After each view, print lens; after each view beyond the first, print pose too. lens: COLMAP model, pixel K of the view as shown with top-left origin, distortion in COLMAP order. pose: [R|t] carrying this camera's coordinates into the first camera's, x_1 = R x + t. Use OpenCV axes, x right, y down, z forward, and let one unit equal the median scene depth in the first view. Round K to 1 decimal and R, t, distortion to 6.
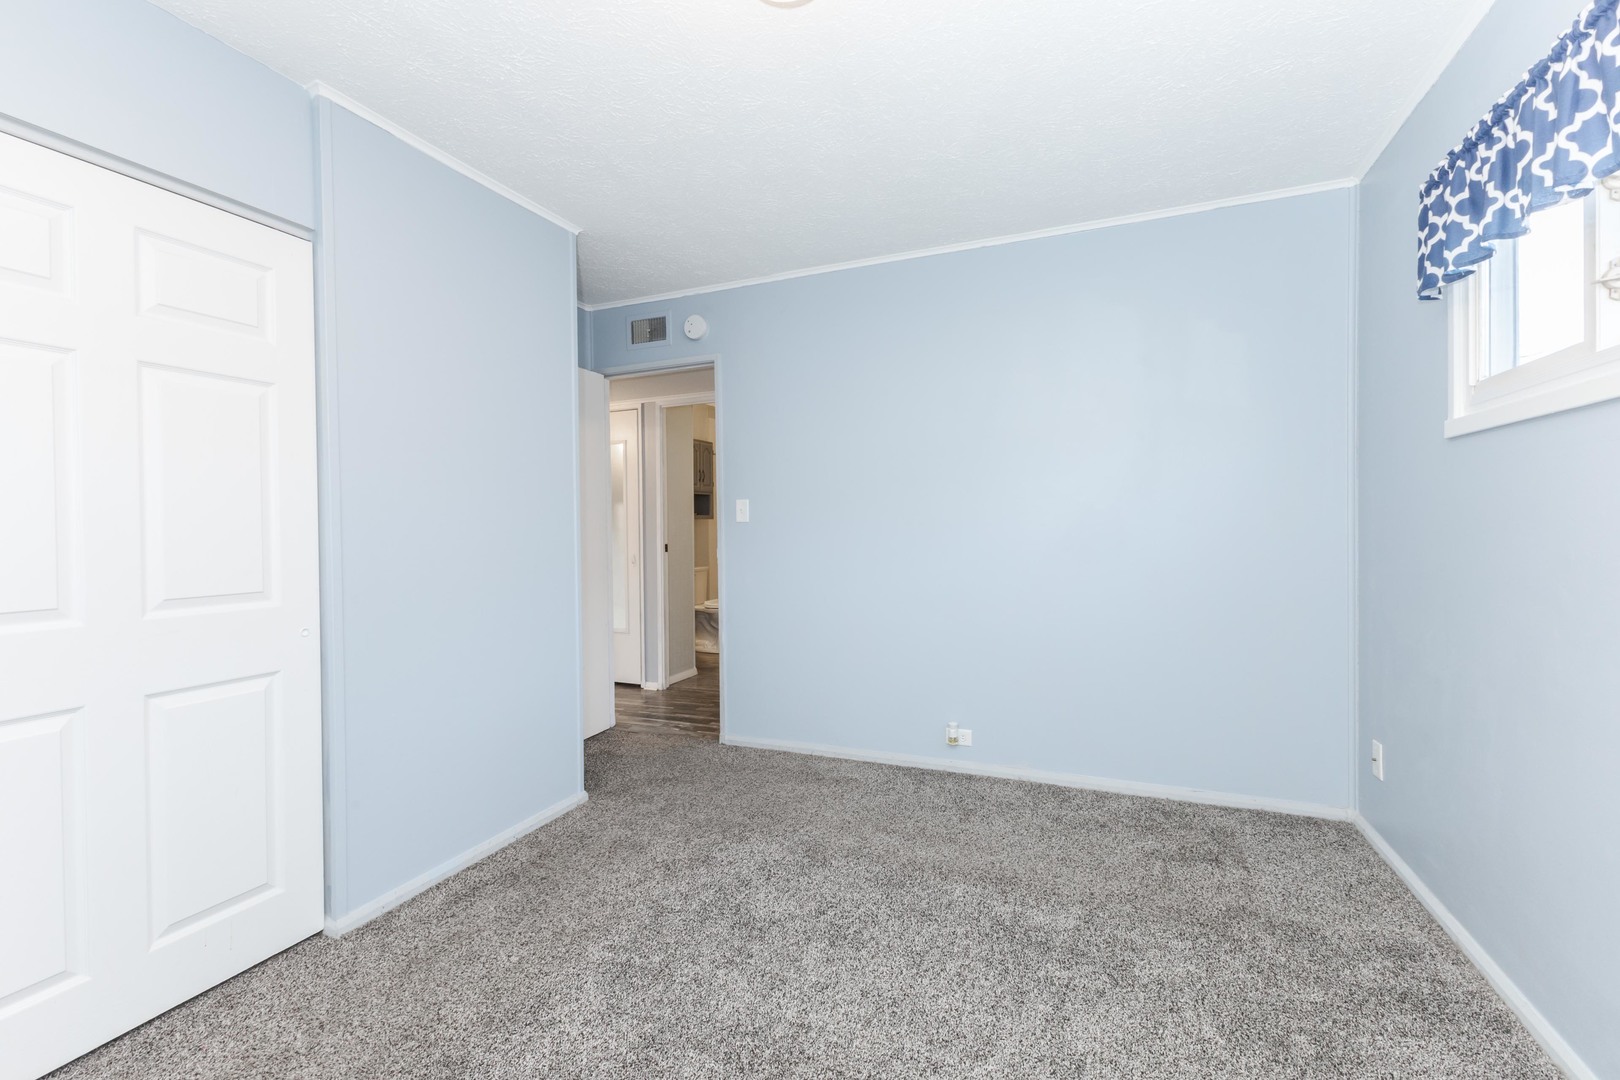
lens RADIAL K [[688.2, 0, 800.8], [0, 688.2, 537.9], [0, 0, 1]] dist [0.004563, 0.001189]
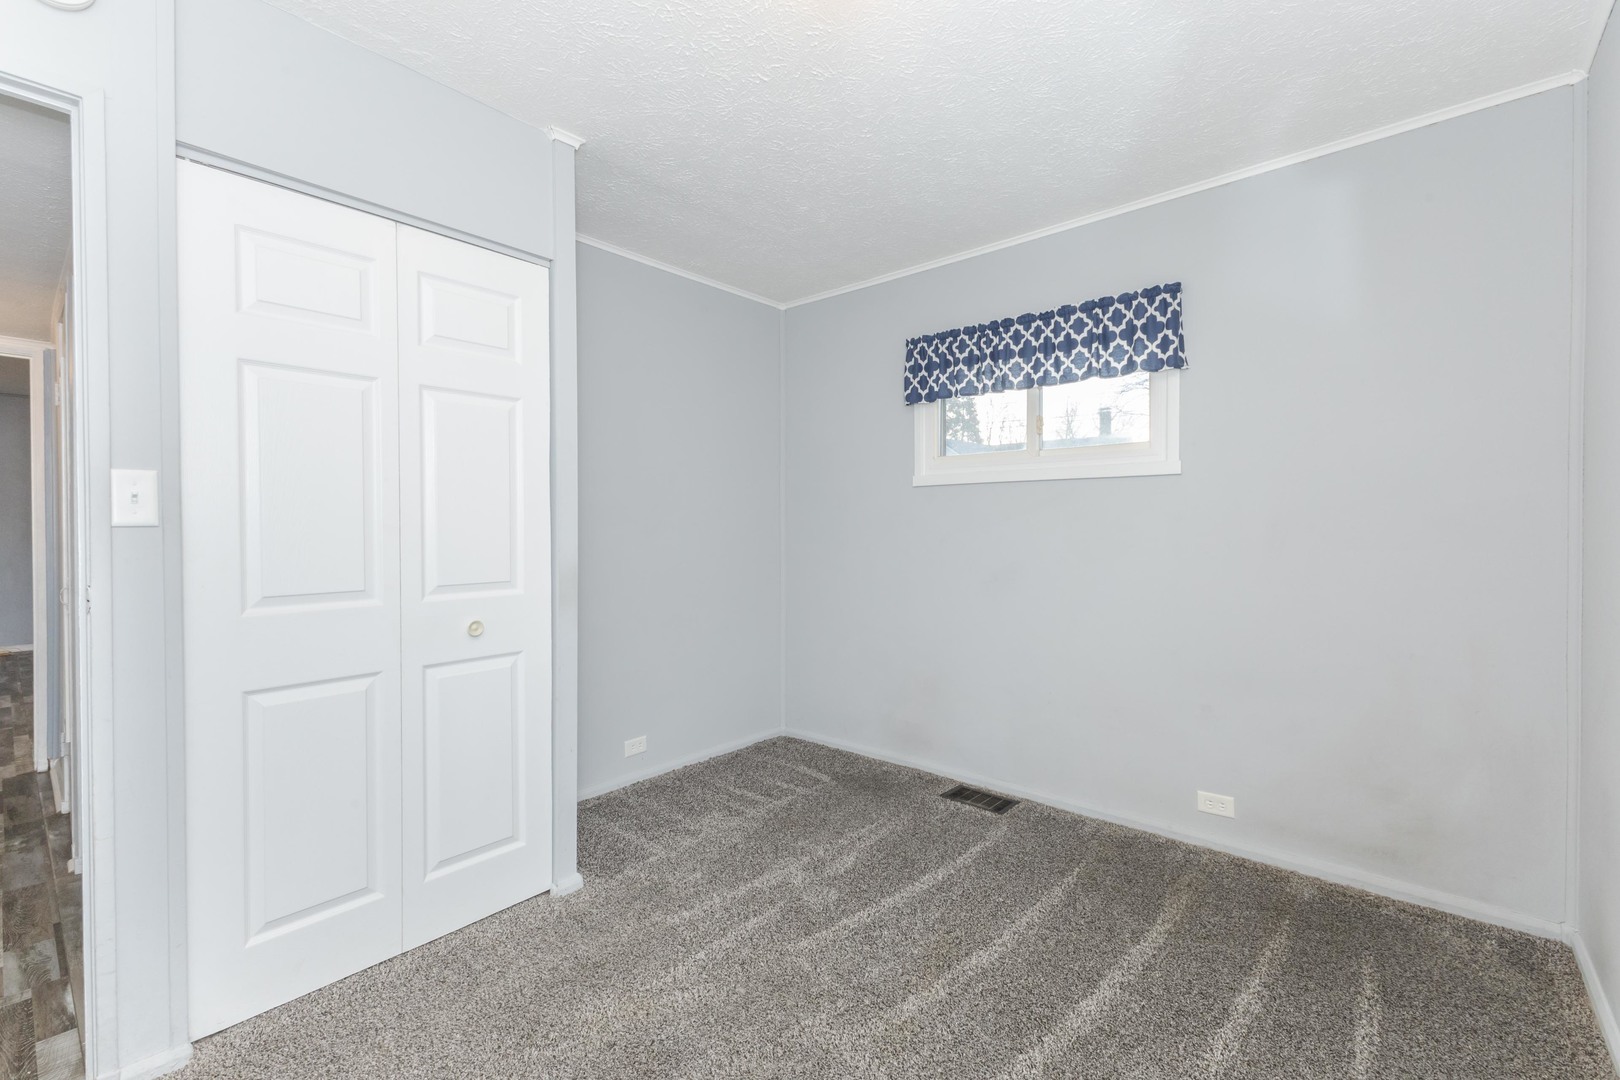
lens RADIAL K [[688.2, 0, 806.5], [0, 688.2, 537.6], [0, 0, 1]] dist [0.004563, 0.001189]
pose [[0.954661, 0.011816, -0.297462, 0.109152], [-0.011817, 0.999929, 0.001798, -0.006472], [0.297462, 0.001799, 0.954732, 0.246839]]
